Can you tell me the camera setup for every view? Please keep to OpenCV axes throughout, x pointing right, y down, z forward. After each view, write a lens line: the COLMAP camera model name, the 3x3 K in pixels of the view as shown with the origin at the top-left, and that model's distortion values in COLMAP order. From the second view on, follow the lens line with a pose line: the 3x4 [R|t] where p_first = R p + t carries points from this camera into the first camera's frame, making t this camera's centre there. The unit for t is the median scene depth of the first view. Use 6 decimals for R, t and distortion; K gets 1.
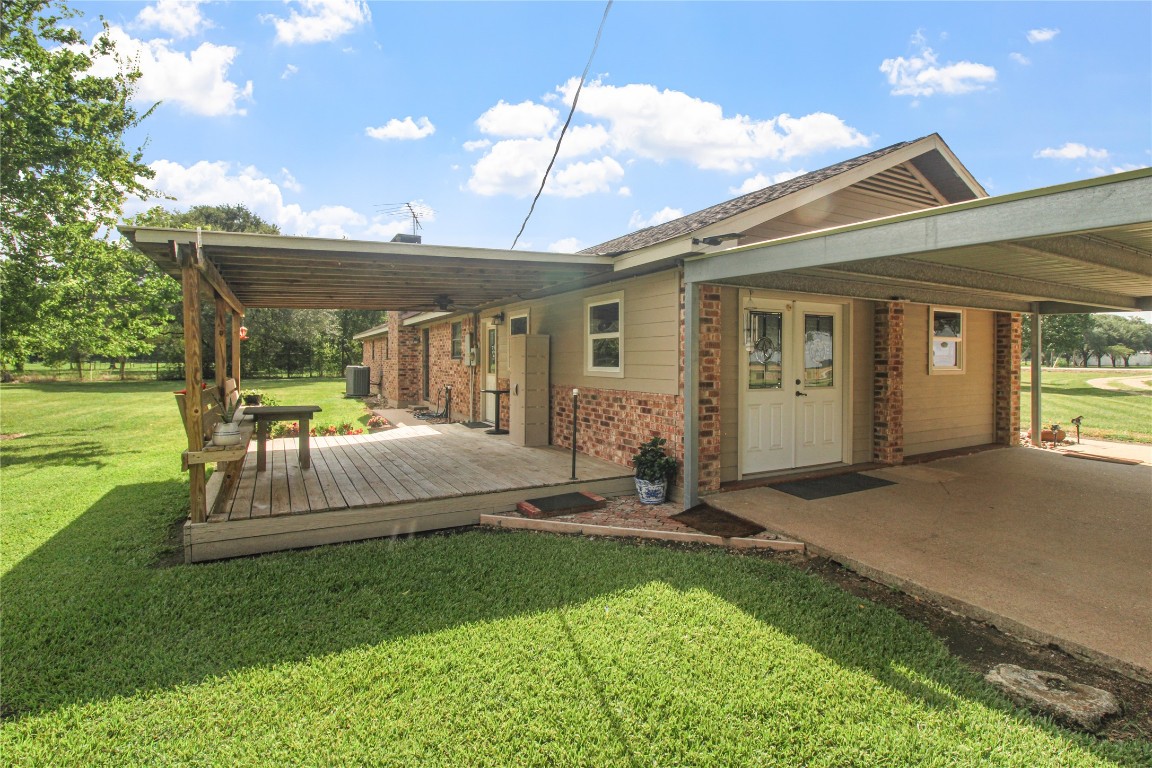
lens RADIAL K [[545.3, 0, 580.6], [0, 545.3, 359.1], [0, 0, 1]] dist [0.001935, -0.011466]
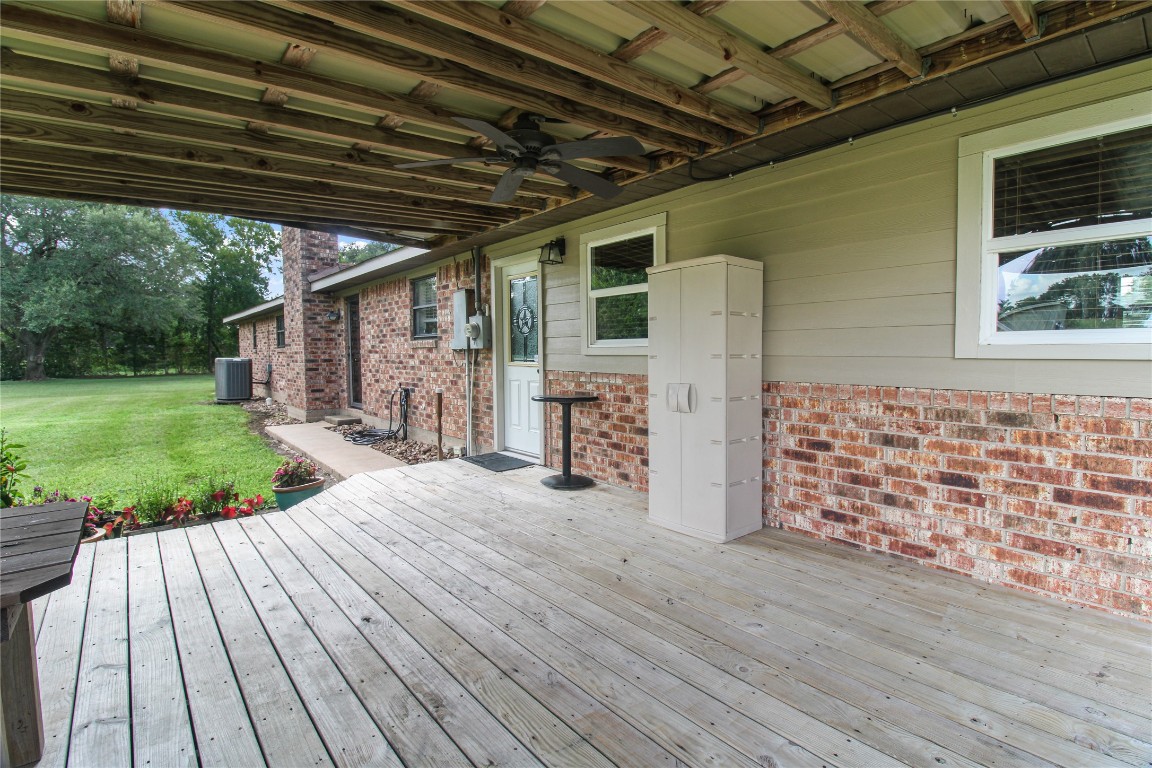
lens RADIAL K [[531.8, 0, 576.0], [0, 531.8, 384.0], [0, 0, 1]] dist [0.002792, -0.012500]
pose [[0.981777, -0.018178, 0.189167, -0.146494], [0.007082, 0.998223, 0.059172, 0.012170], [-0.189907, -0.056754, 0.980160, 0.339864]]
